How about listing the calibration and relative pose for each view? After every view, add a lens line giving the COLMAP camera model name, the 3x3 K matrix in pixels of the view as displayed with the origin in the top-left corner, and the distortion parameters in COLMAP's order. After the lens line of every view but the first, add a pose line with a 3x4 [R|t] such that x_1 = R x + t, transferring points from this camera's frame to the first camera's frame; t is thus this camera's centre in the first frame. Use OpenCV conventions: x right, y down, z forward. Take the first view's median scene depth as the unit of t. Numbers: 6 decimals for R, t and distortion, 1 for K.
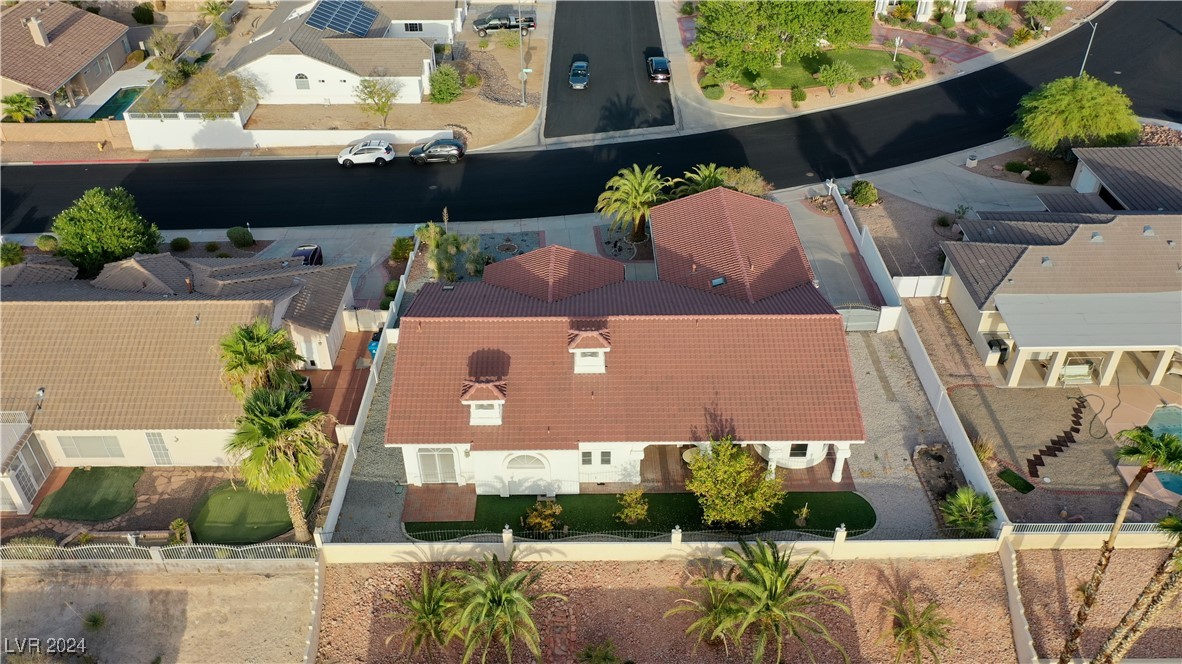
lens RADIAL K [[932.1, 0, 593.1], [0, 932.1, 328.8], [0, 0, 1]] dist [0.009201, -0.001184]
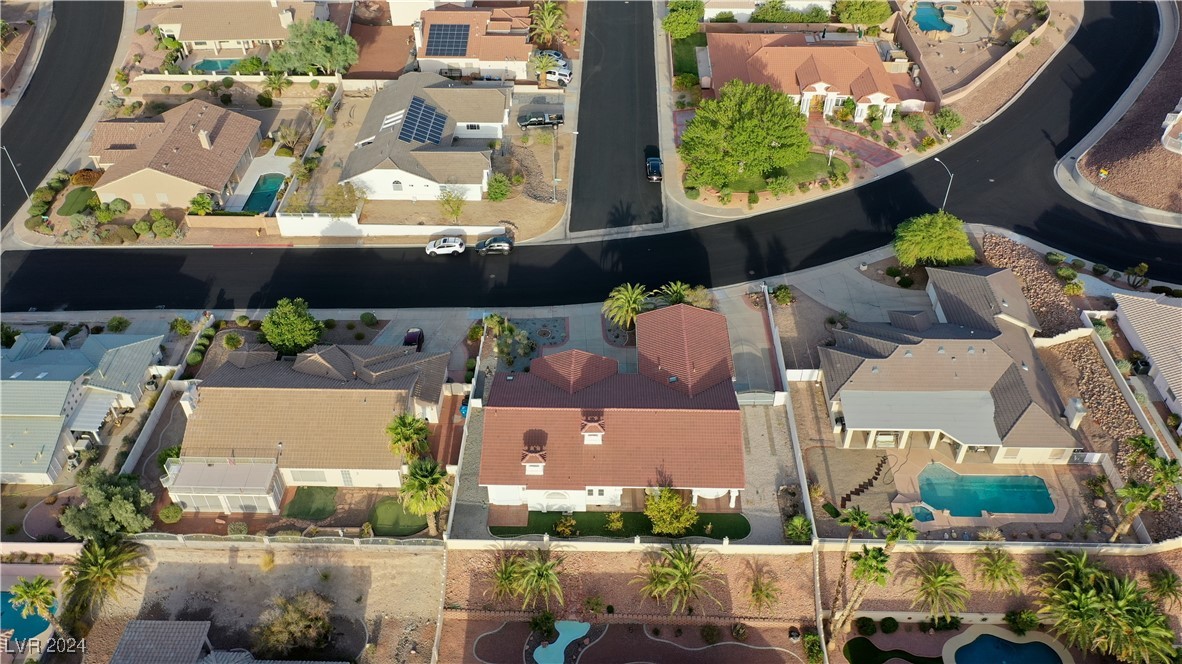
lens RADIAL K [[929.9, 0, 593.4], [0, 929.9, 330.2], [0, 0, 1]] dist [0.009925, -0.004630]
pose [[0.999570, 0.018748, -0.022554, 0.025122], [-0.016629, 0.995737, 0.090725, -0.249716], [0.024159, -0.090311, 0.995621, -0.558973]]
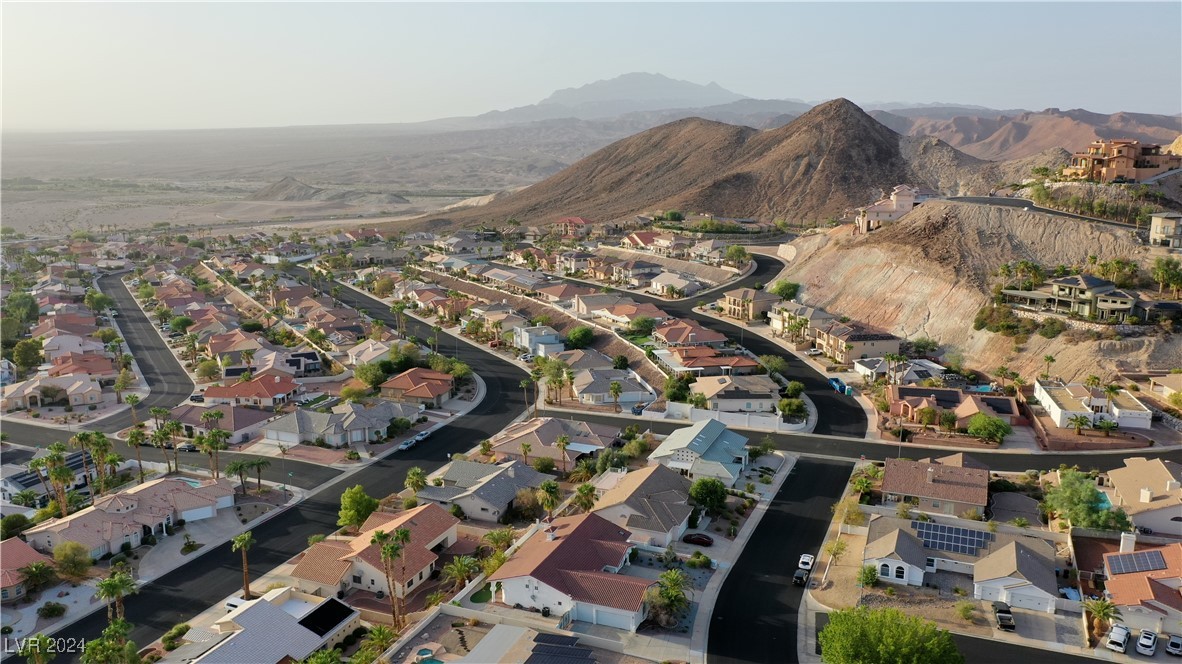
lens RADIAL K [[933.7, 0, 592.8], [0, 933.7, 327.4], [0, 0, 1]] dist [0.009322, -0.003940]
pose [[-0.381402, 0.194460, -0.903724, 1.967170], [-0.545866, 0.741600, 0.389949, -1.332681], [0.746031, 0.642040, -0.176699, 0.919187]]
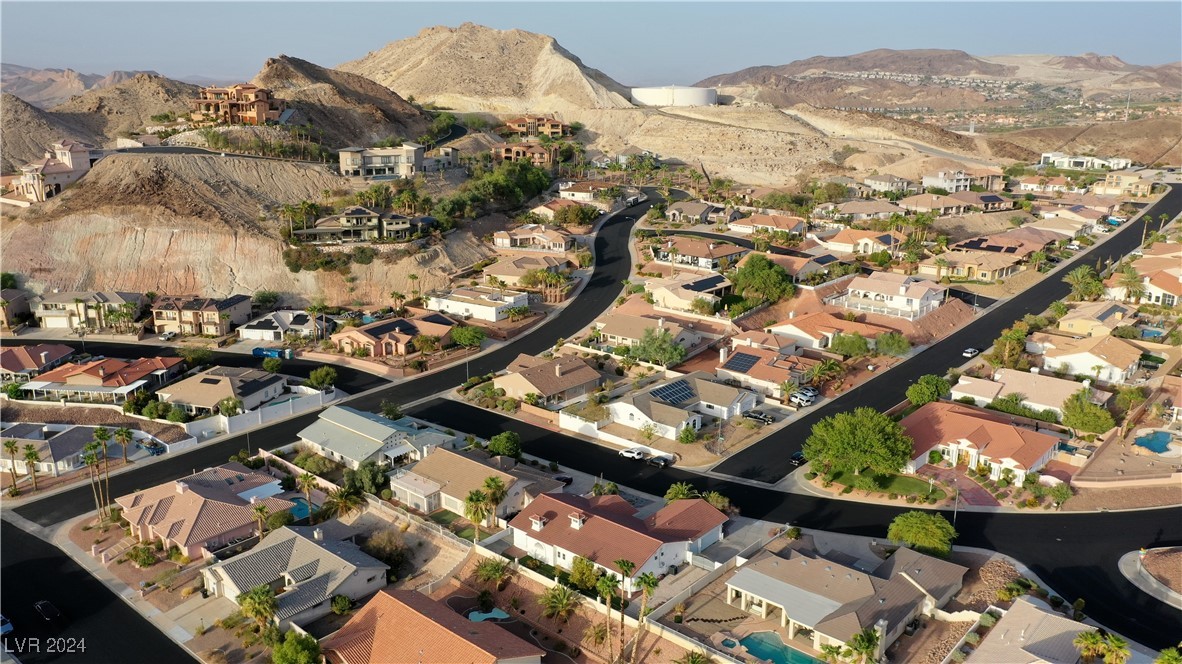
lens RADIAL K [[933.7, 0, 592.8], [0, 933.7, 327.4], [0, 0, 1]] dist [0.009322, -0.003940]
pose [[0.749580, 0.176732, -0.637884, 1.326947], [-0.394586, 0.893049, -0.216252, 0.071657], [0.531443, 0.413798, 0.739148, -1.003781]]
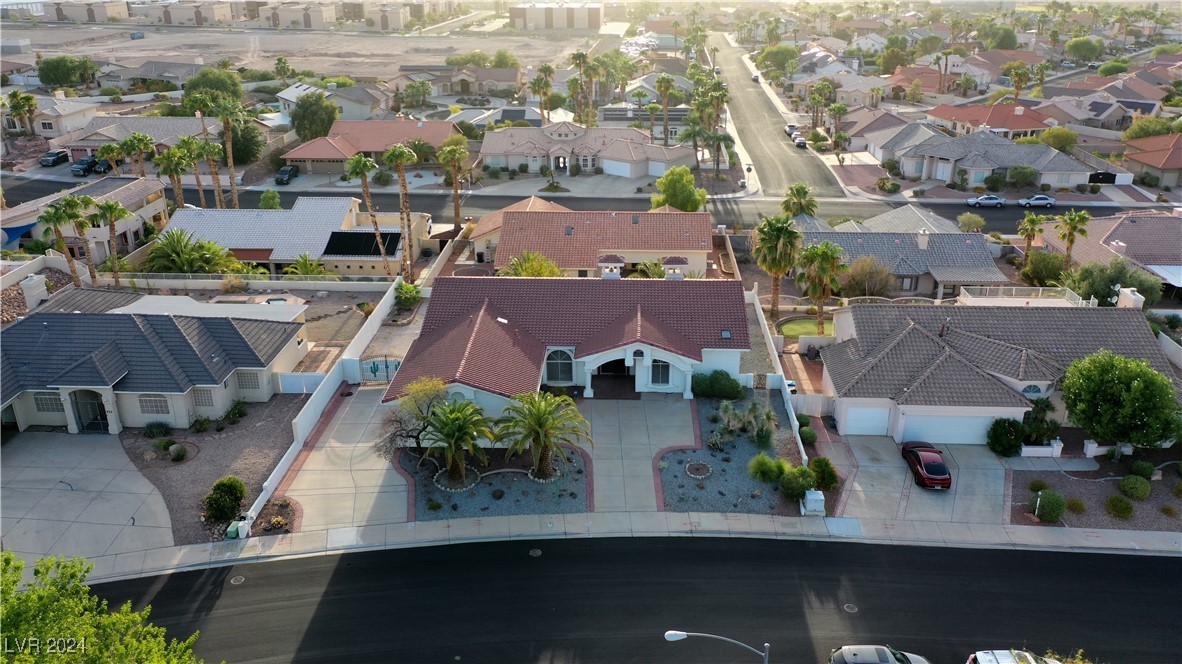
lens RADIAL K [[925.9, 0, 592.3], [0, 925.9, 331.8], [0, 0, 1]] dist [0.001707, 0.001954]
pose [[-0.998530, -0.012445, 0.052760, -0.039905], [0.038644, 0.519121, 0.853827, -0.943196], [-0.038015, 0.854610, -0.517876, 1.435719]]
